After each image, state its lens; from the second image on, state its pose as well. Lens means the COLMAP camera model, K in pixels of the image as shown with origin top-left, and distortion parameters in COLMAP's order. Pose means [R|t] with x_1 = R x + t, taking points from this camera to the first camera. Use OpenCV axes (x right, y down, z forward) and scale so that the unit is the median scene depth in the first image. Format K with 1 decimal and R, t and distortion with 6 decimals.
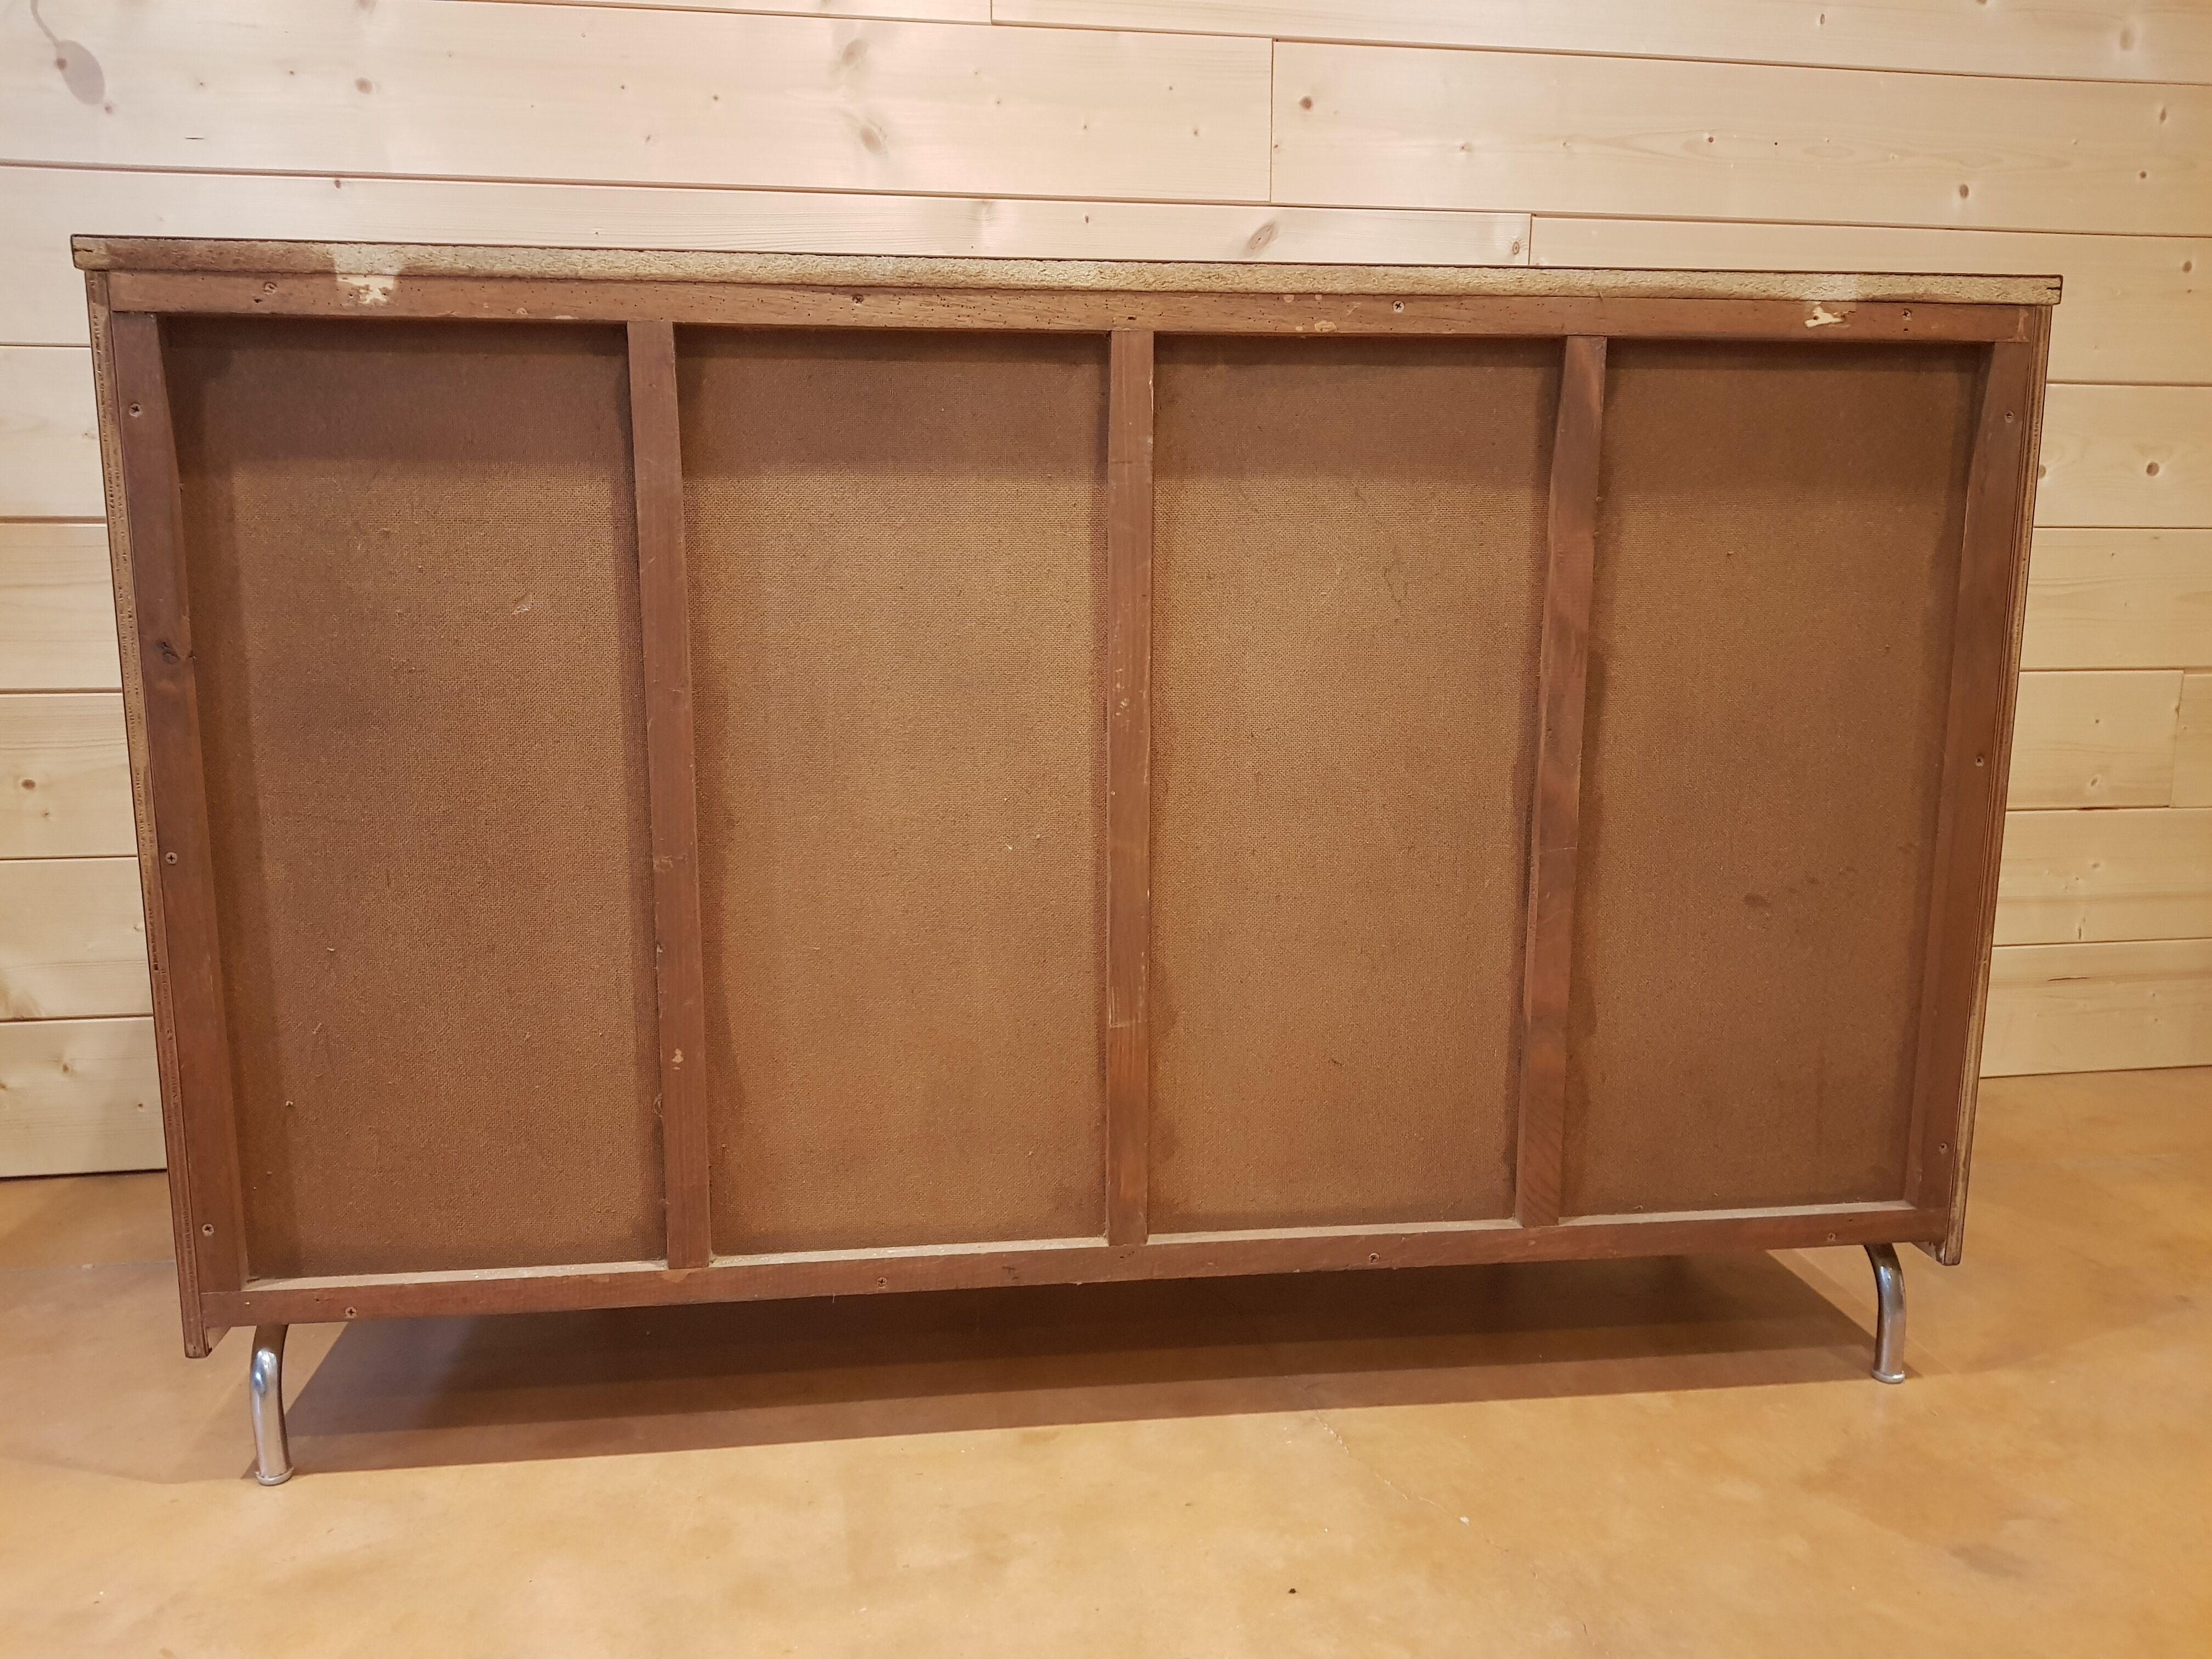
lens RADIAL K [[1702.7, 0, 1092.5], [0, 1702.7, 851.8], [0, 0, 1]] dist [0.036600, -0.044732]
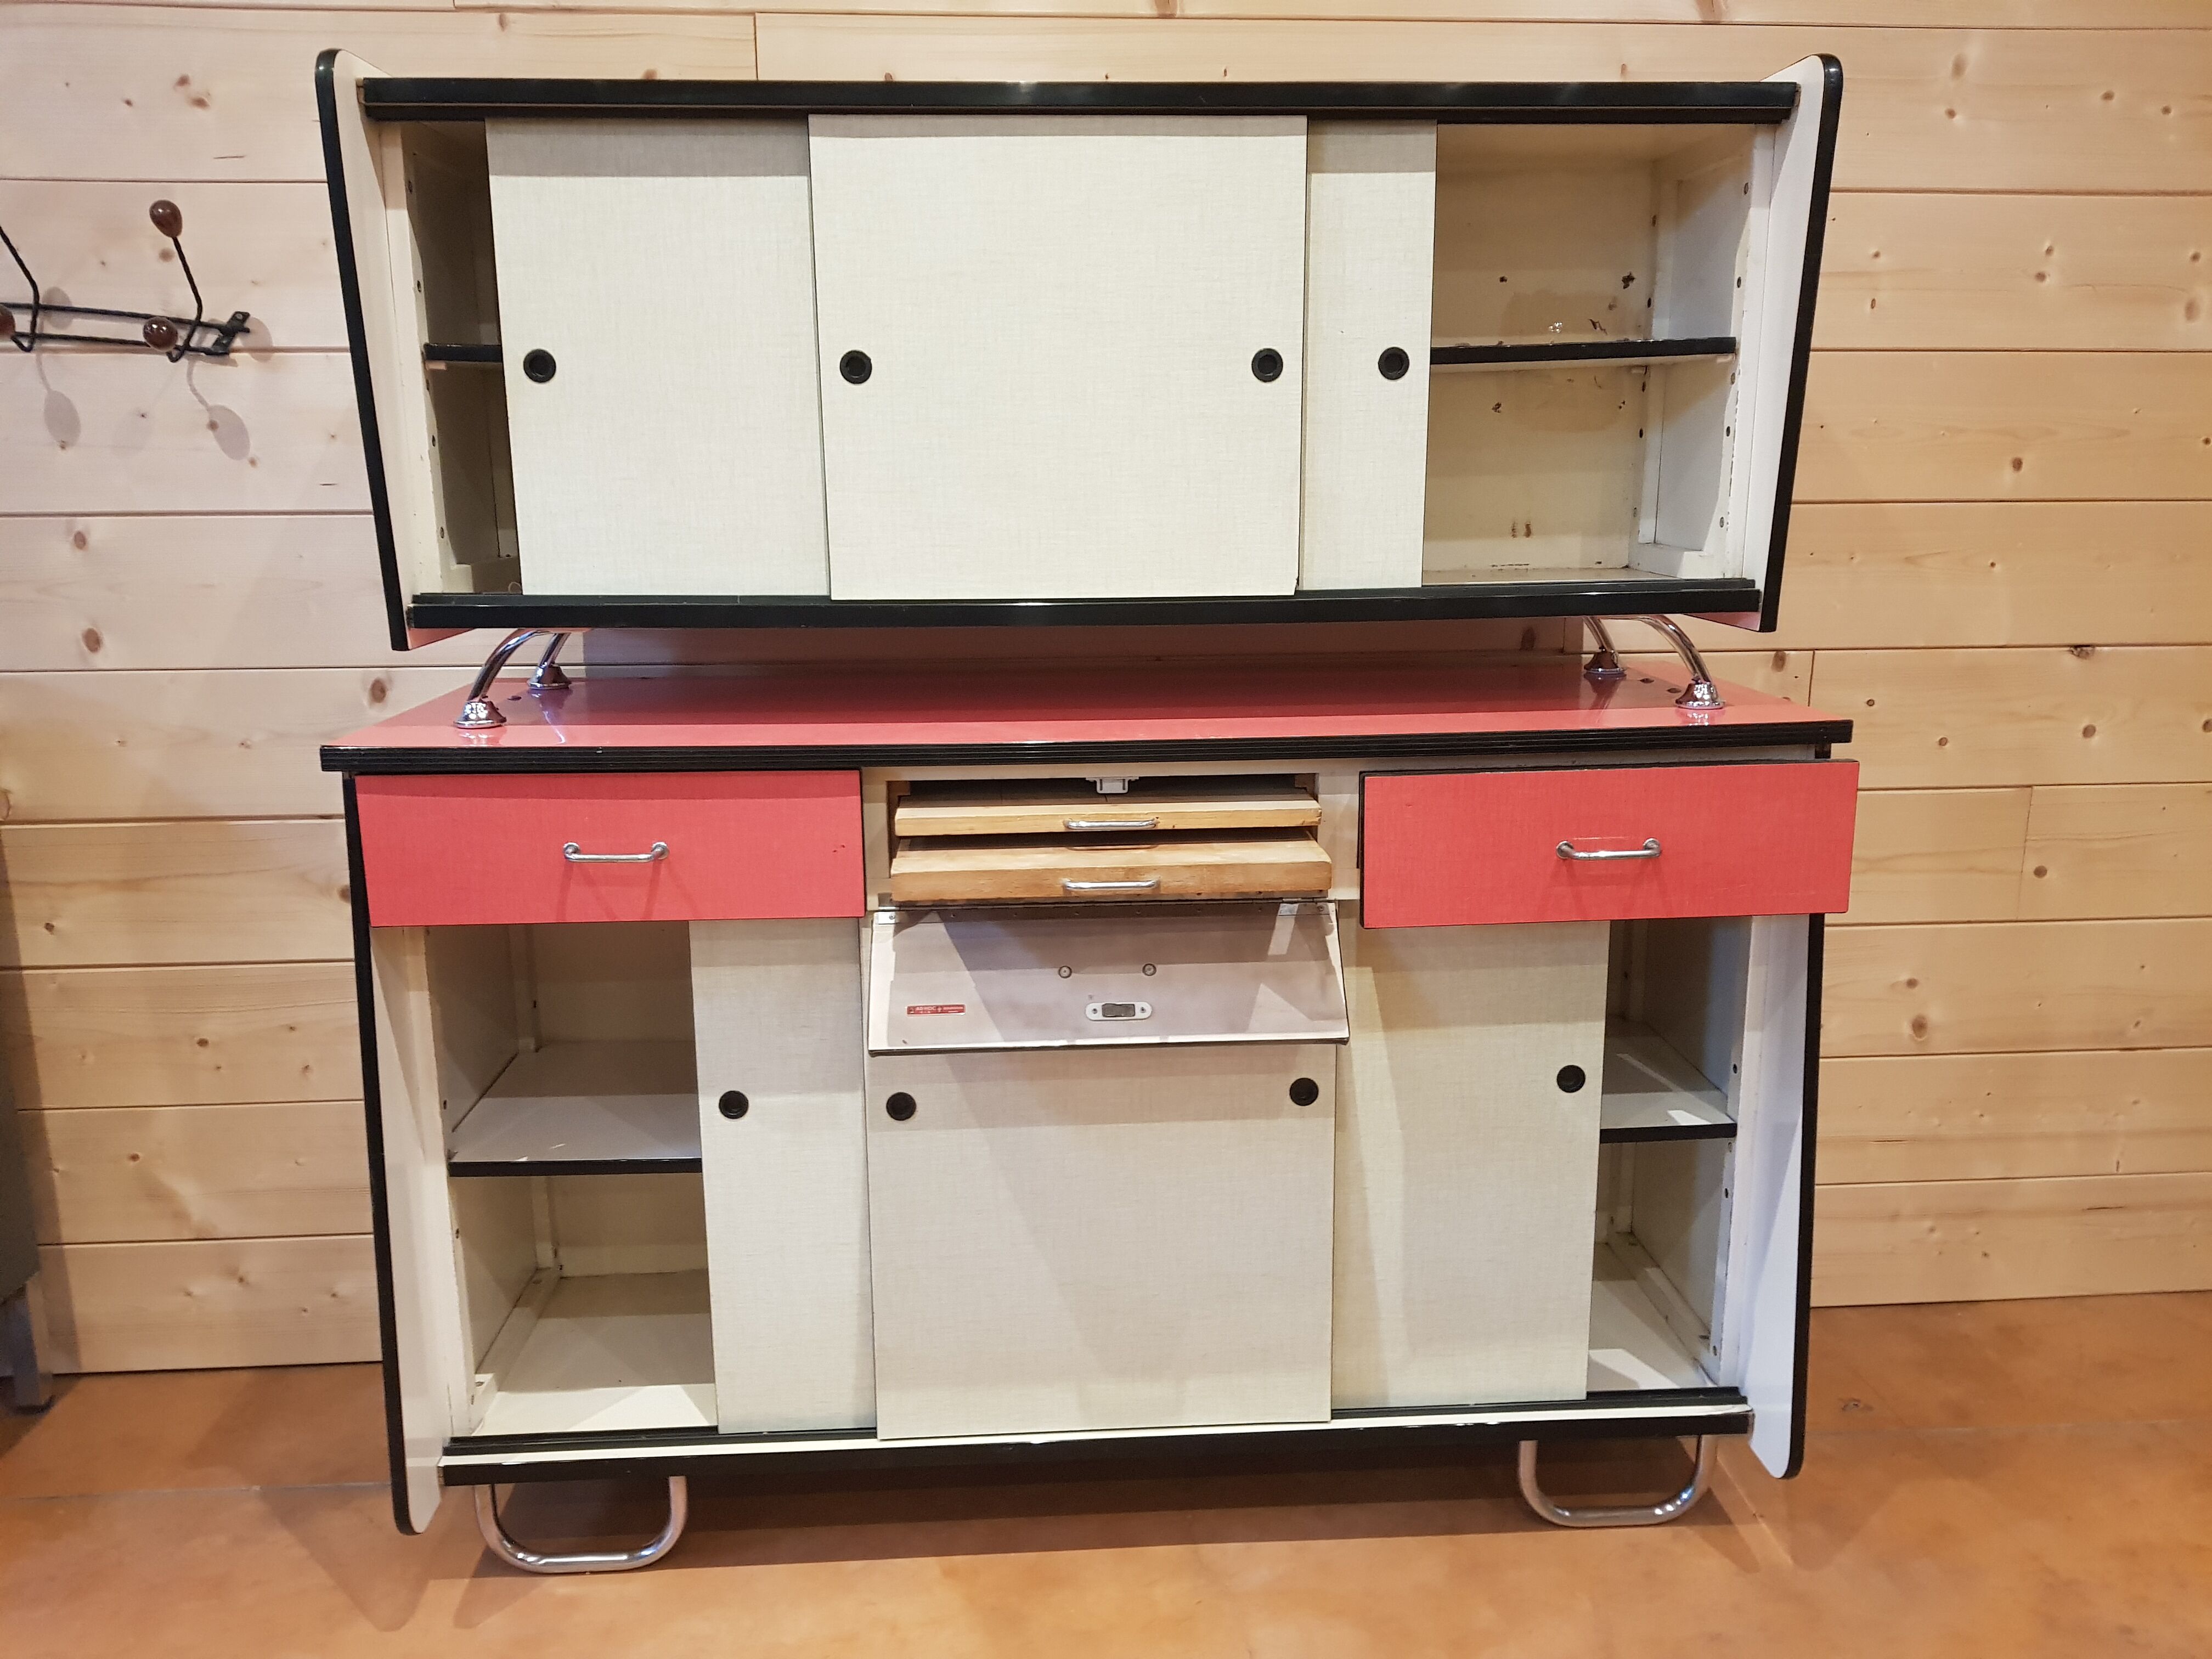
lens RADIAL K [[1702.7, 0, 1135.9], [0, 1702.7, 842.2], [0, 0, 1]] dist [0.036600, -0.044732]
pose [[0.996291, 0.018196, -0.084107, 0.088201], [-0.012988, 0.997987, 0.062068, -0.243023], [0.085068, -0.060746, 0.994522, -0.070928]]
